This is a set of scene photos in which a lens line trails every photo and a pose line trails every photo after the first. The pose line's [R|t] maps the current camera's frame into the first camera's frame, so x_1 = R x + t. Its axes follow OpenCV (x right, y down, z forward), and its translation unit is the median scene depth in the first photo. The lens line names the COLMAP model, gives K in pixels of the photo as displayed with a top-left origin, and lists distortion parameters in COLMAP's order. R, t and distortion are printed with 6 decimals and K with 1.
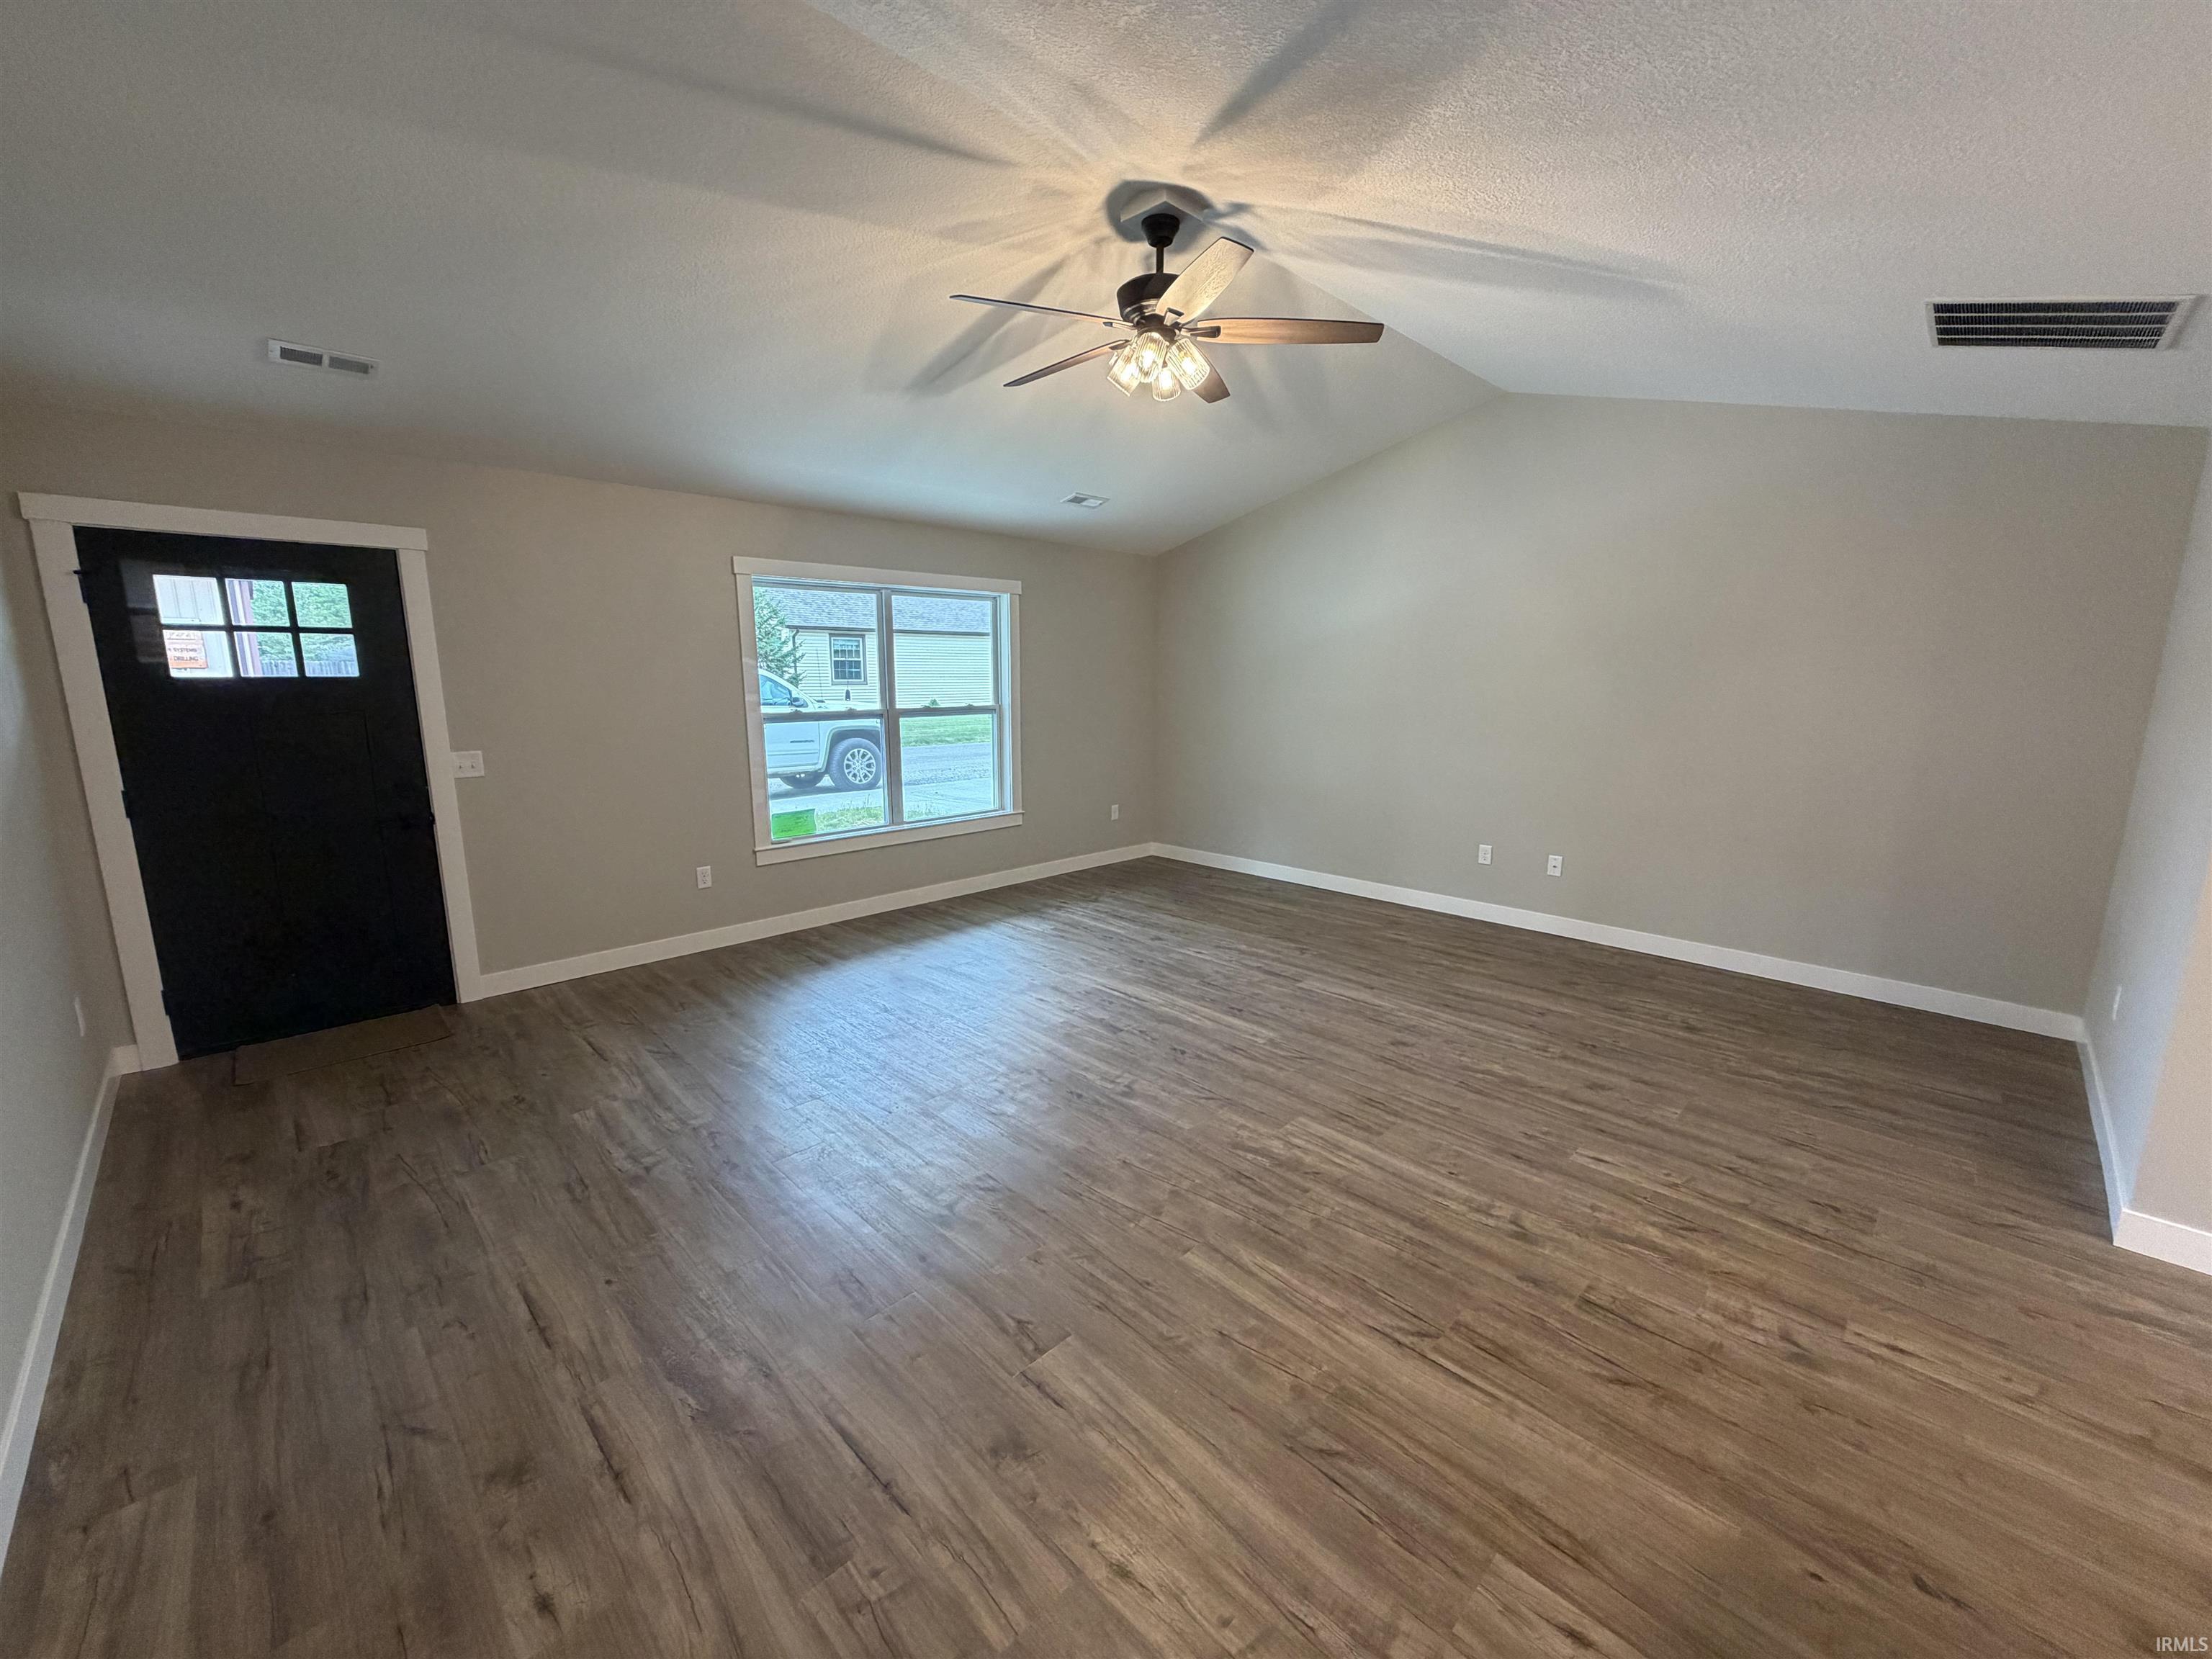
lens RADIAL K [[877.5, 0, 1106.0], [0, 877.5, 829.5], [0, 0, 1]] dist [-0.002159, -0.000102]
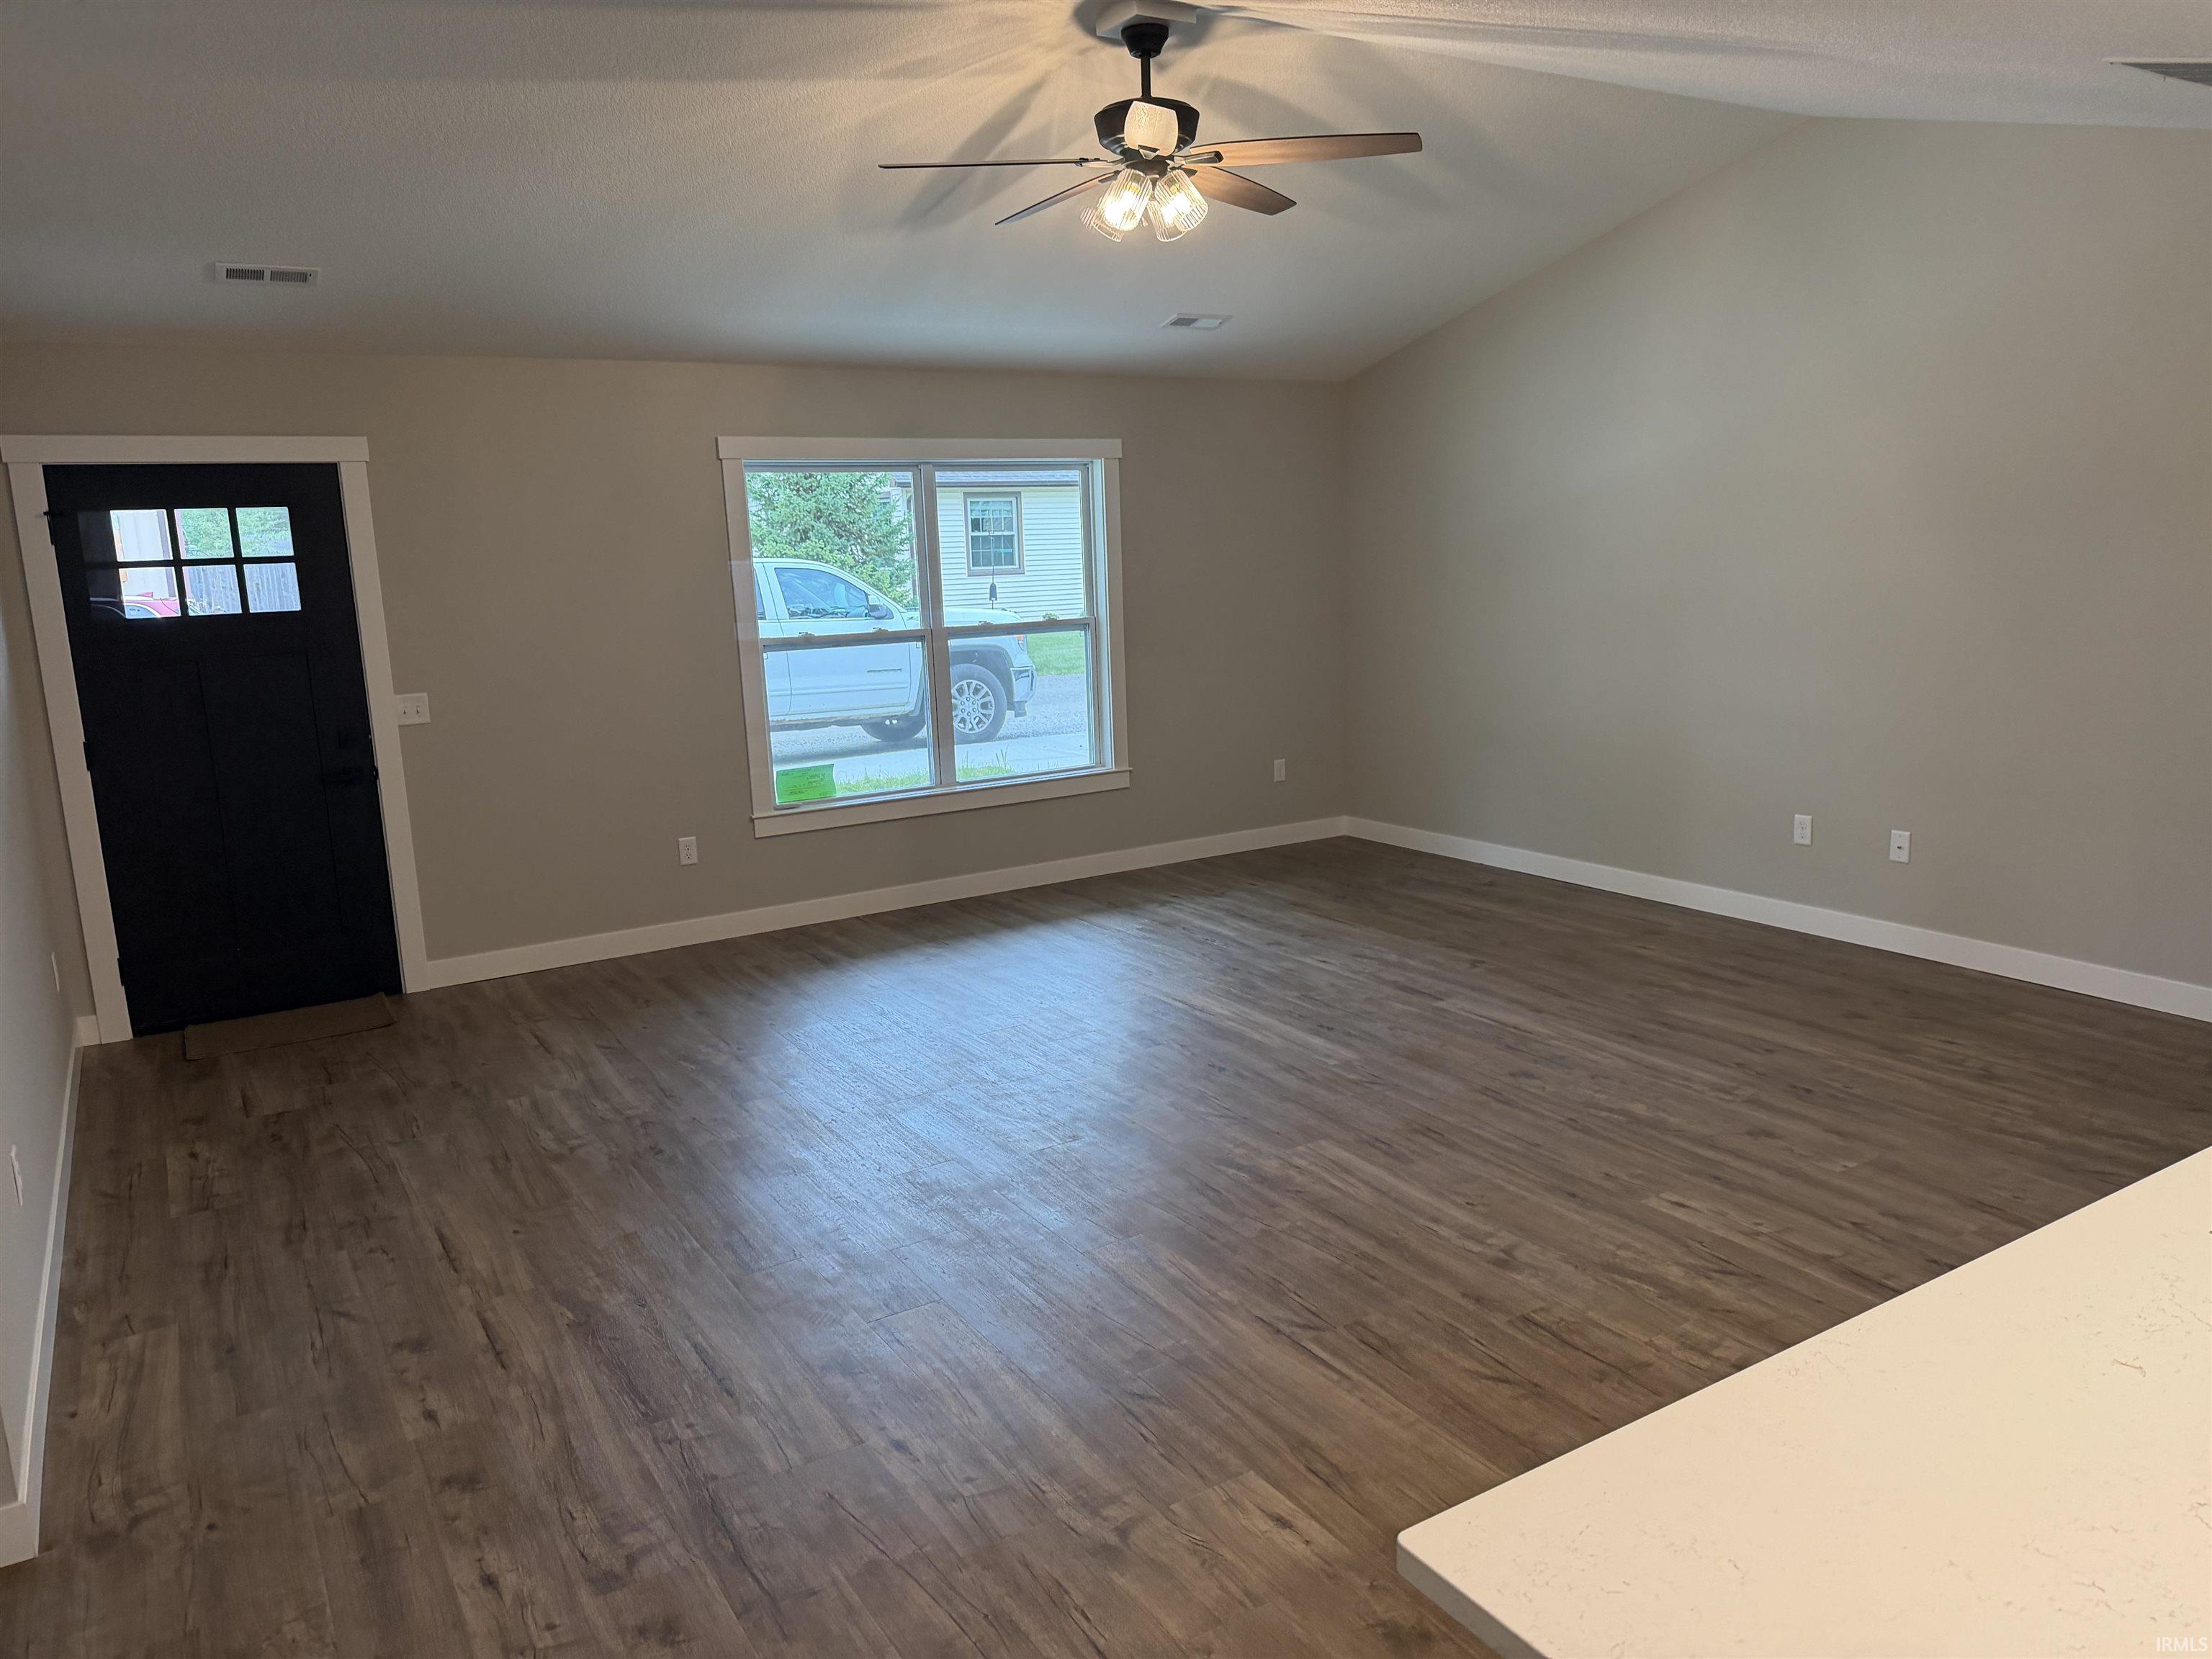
lens RADIAL K [[1542.8, 0, 1113.6], [0, 1542.8, 825.8], [0, 0, 1]] dist [0.065819, -0.099355]
pose [[0.973792, 0.003797, -0.227407, 0.329295], [-0.002043, 0.999966, 0.007951, 0.029504], [0.227430, -0.007278, 0.973767, -0.374949]]
